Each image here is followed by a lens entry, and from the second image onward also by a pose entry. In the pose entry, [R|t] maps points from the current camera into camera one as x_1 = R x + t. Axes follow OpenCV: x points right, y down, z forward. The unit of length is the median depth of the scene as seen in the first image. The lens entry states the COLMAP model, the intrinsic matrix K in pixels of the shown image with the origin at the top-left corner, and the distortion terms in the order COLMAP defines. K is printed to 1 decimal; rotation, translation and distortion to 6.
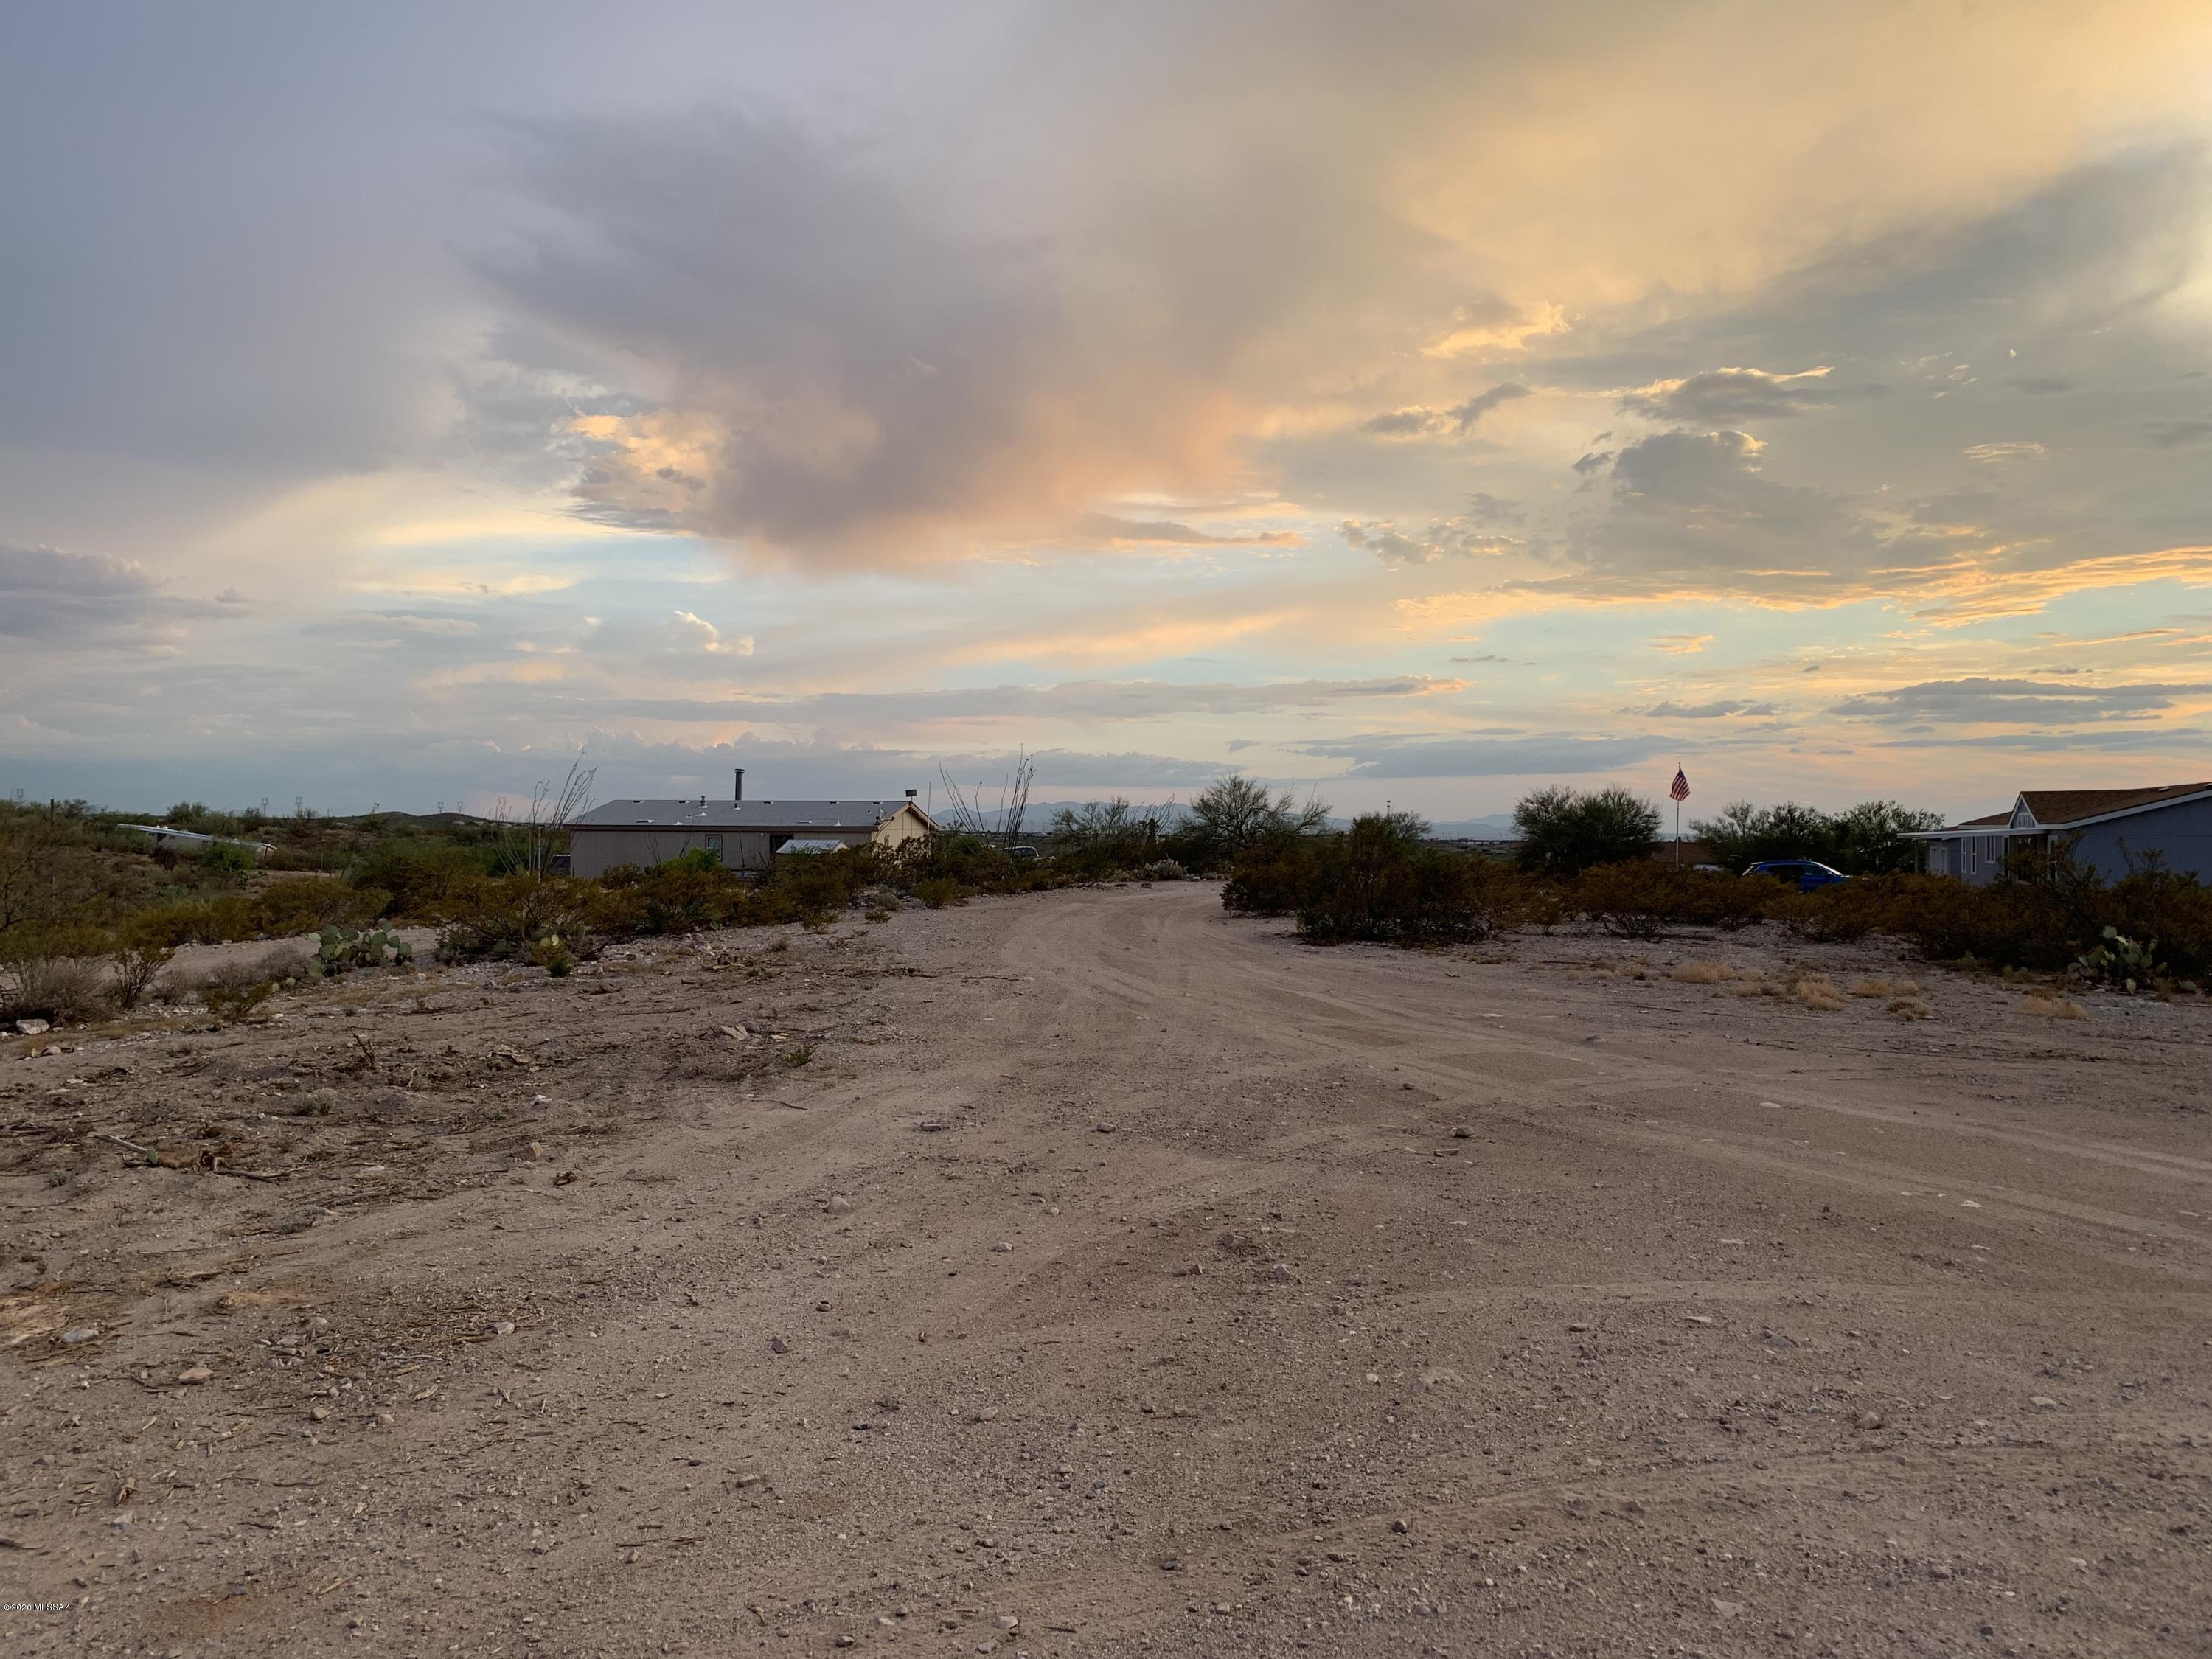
lens RADIAL K [[1660.2, 0, 1109.8], [0, 1660.2, 828.1], [0, 0, 1]] dist [0.011684, 0.000262]
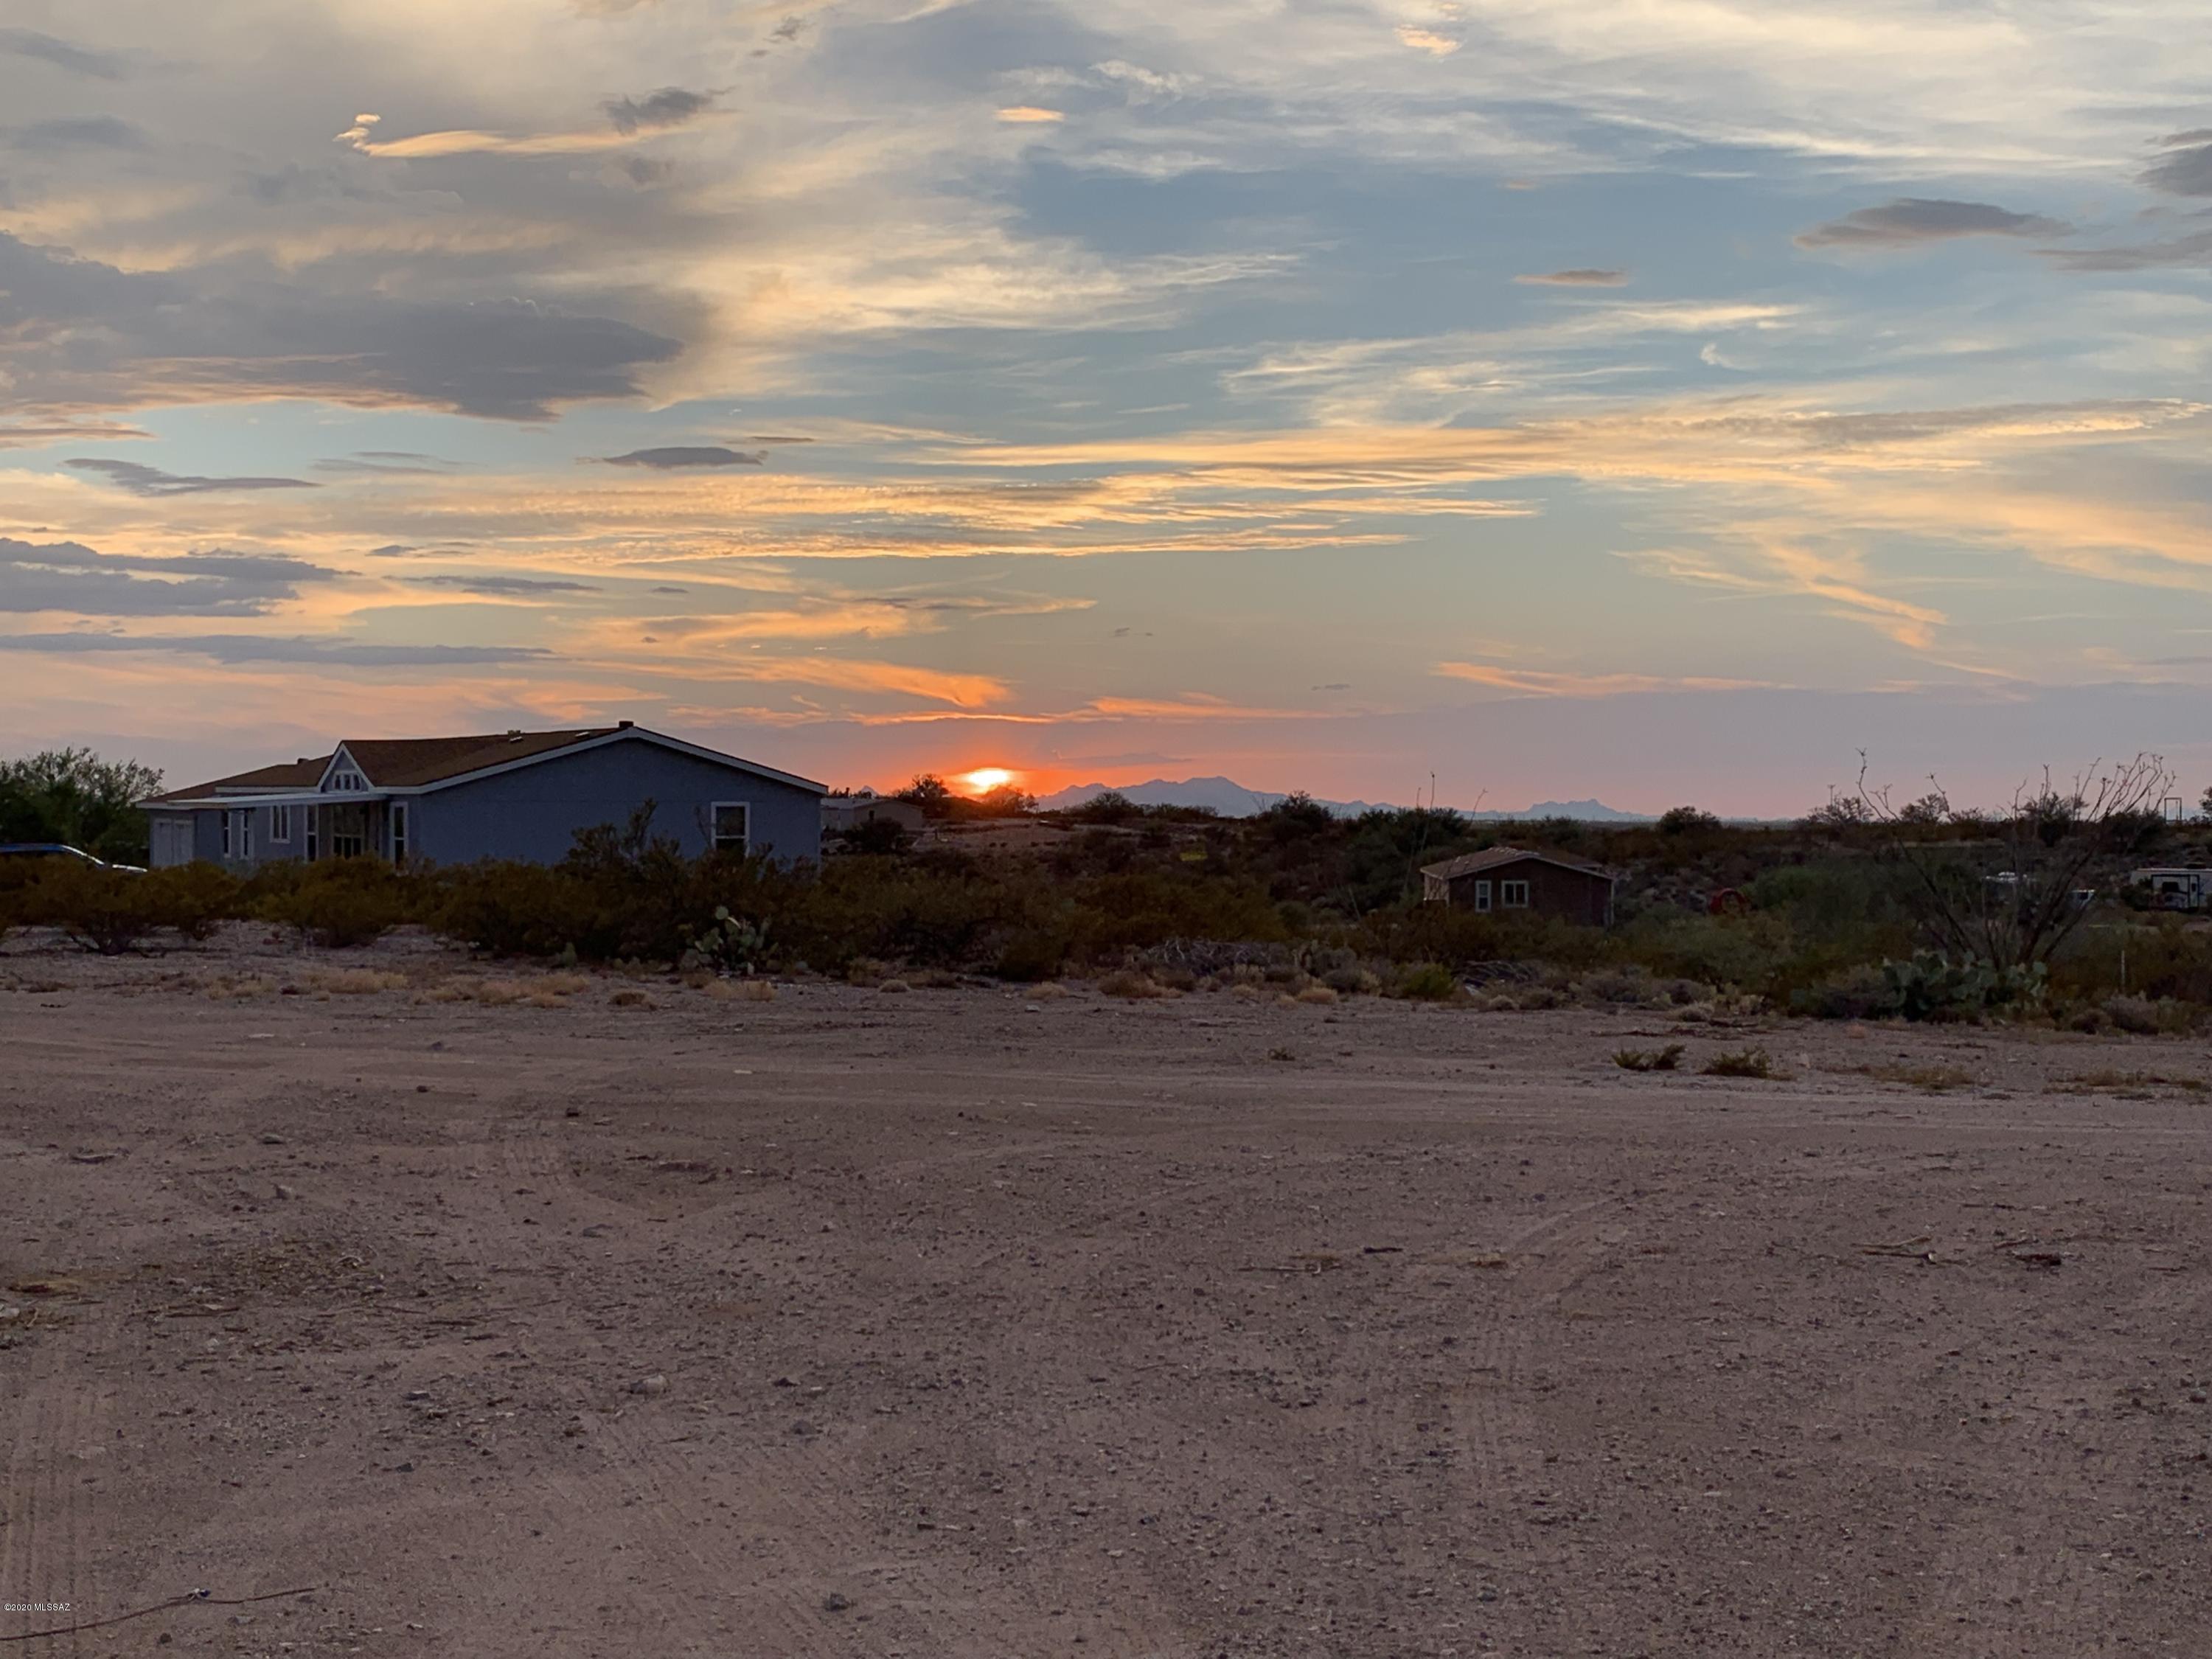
lens RADIAL K [[2947.9, 0, 1095.9], [0, 2947.9, 806.2], [0, 0, 1]] dist [0.175493, 0.000000]
pose [[0.668069, -0.008701, 0.744048, -0.470830], [0.002736, 0.999954, 0.009237, -0.011016], [-0.744094, -0.004135, 0.668062, -0.236985]]
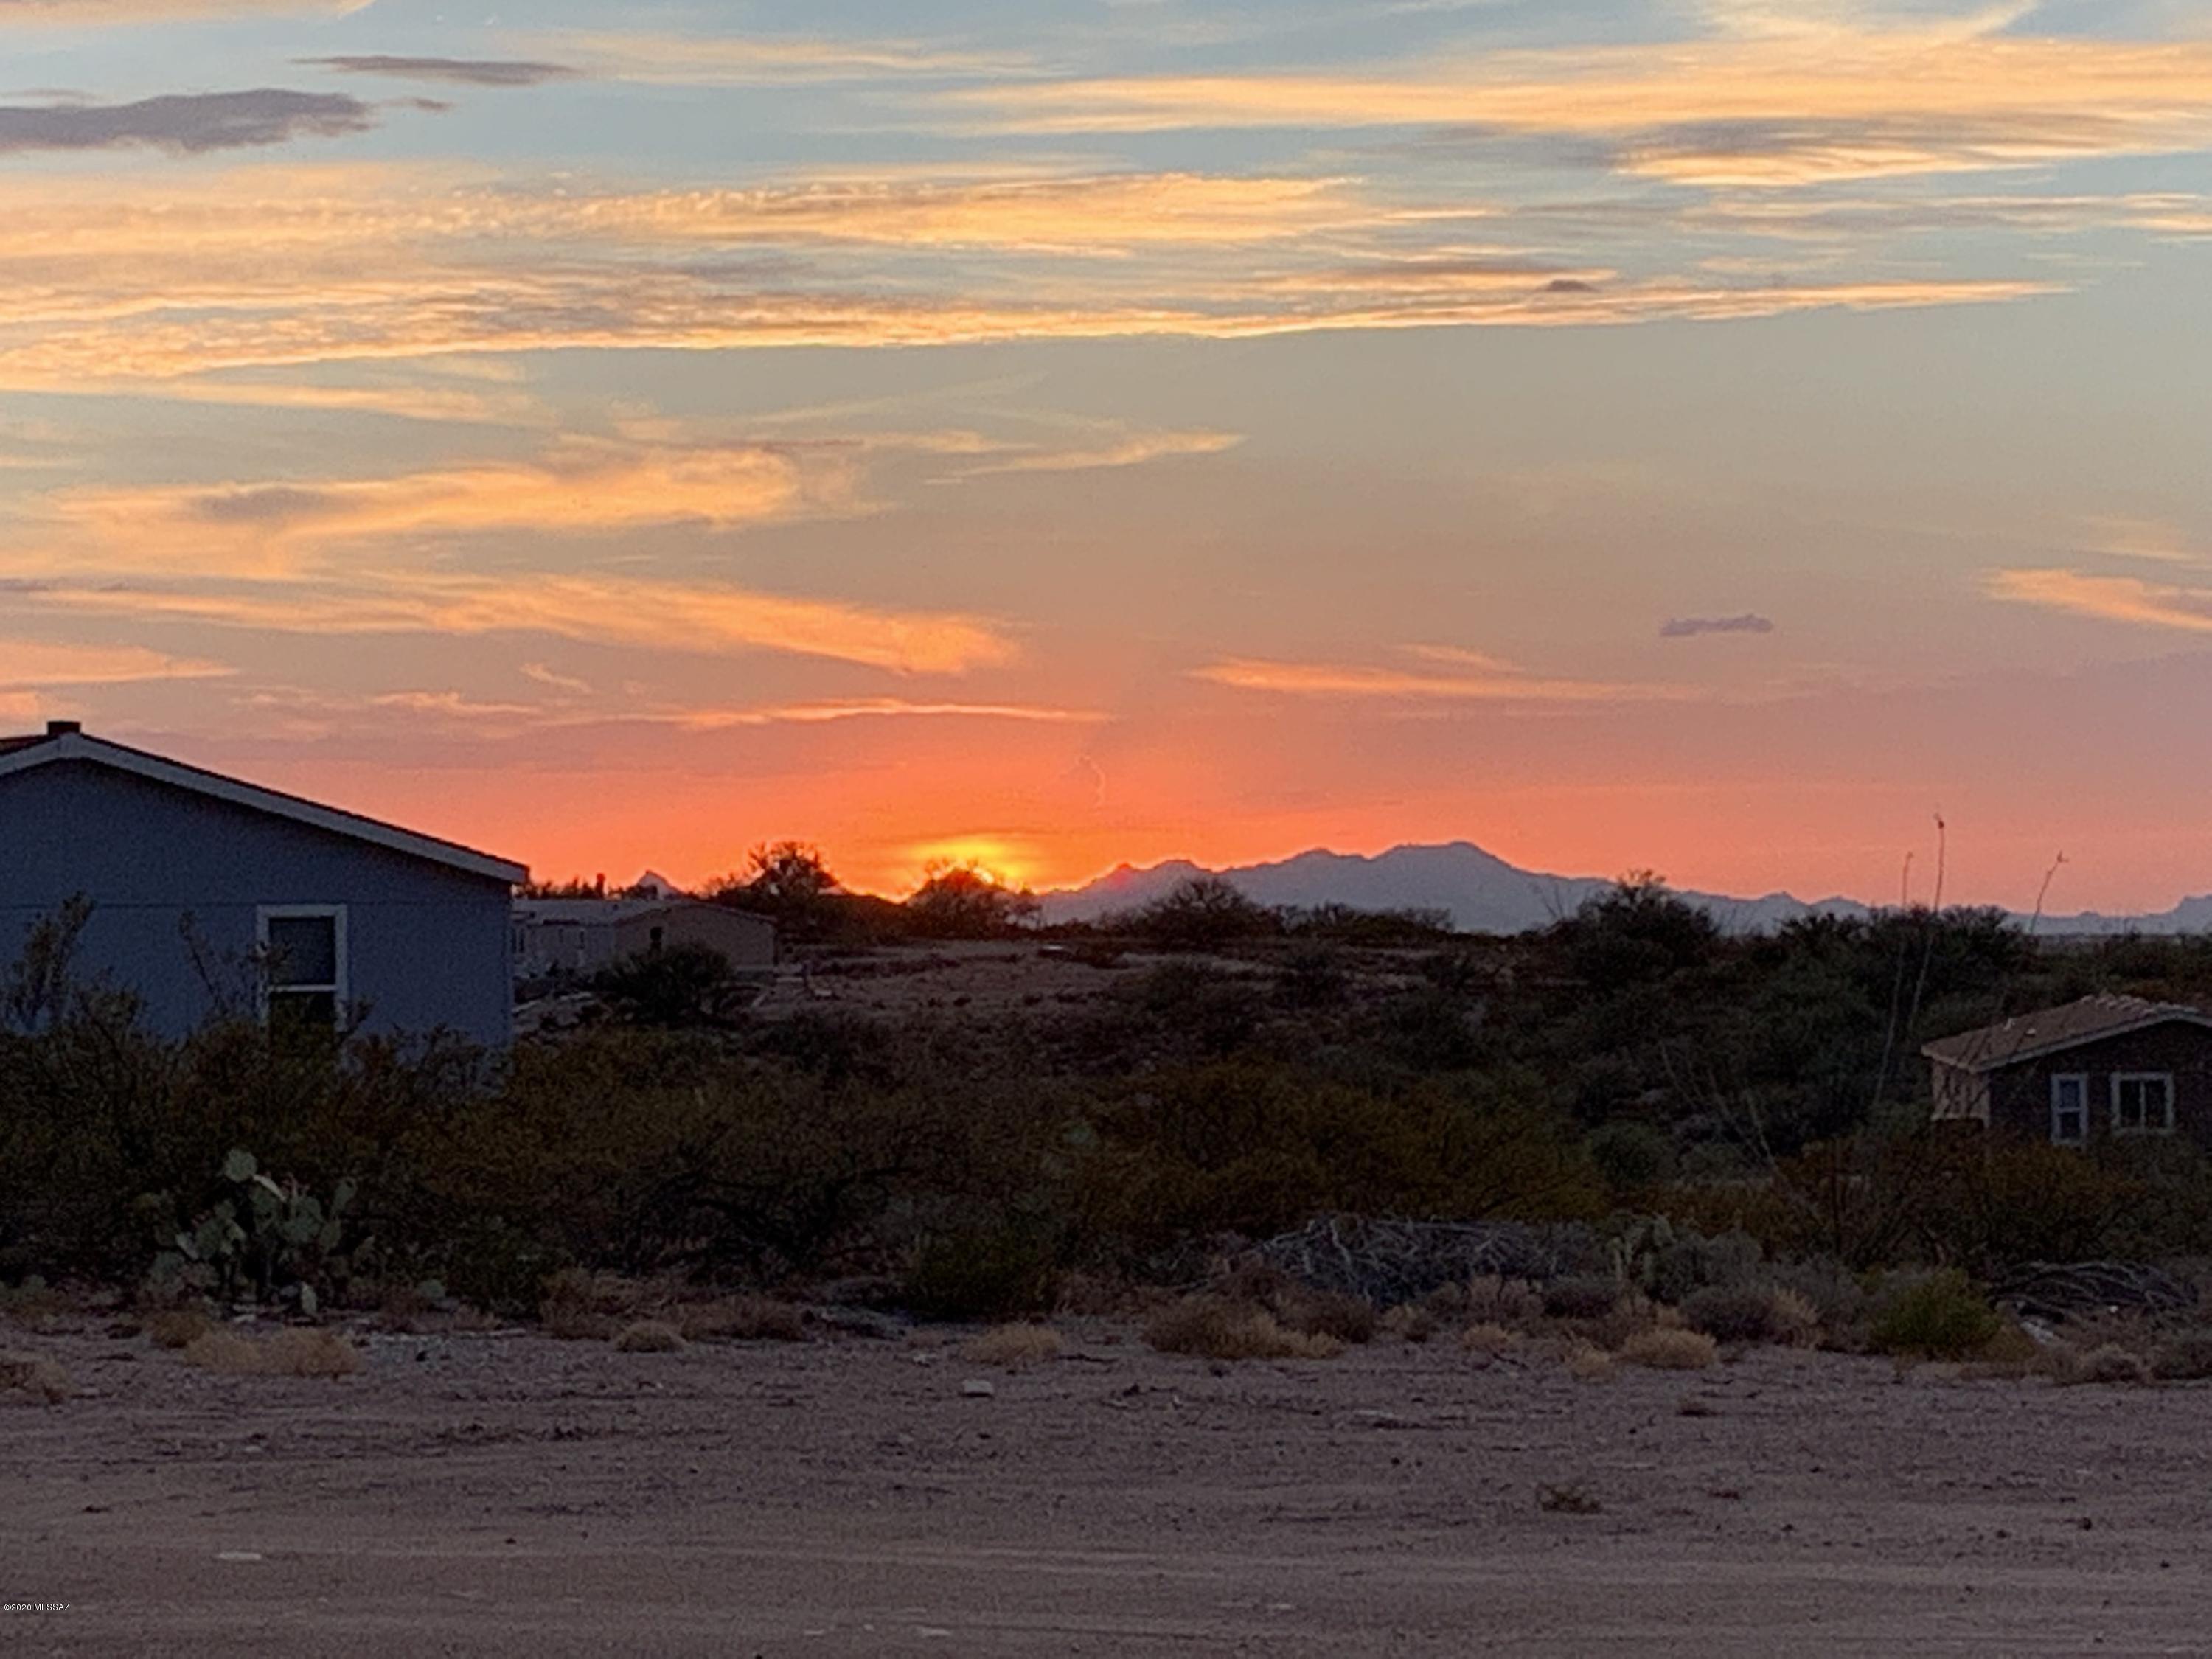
lens RADIAL K [[6653.5, 0, 1112.7], [0, 6653.5, 836.4], [0, 0, 1]] dist [0.194366, 0.000000]
pose [[0.676986, -0.007262, 0.735960, -0.393410], [0.014134, 0.999895, -0.003135, -0.005962], [-0.735860, 0.012525, 0.677018, -0.186991]]
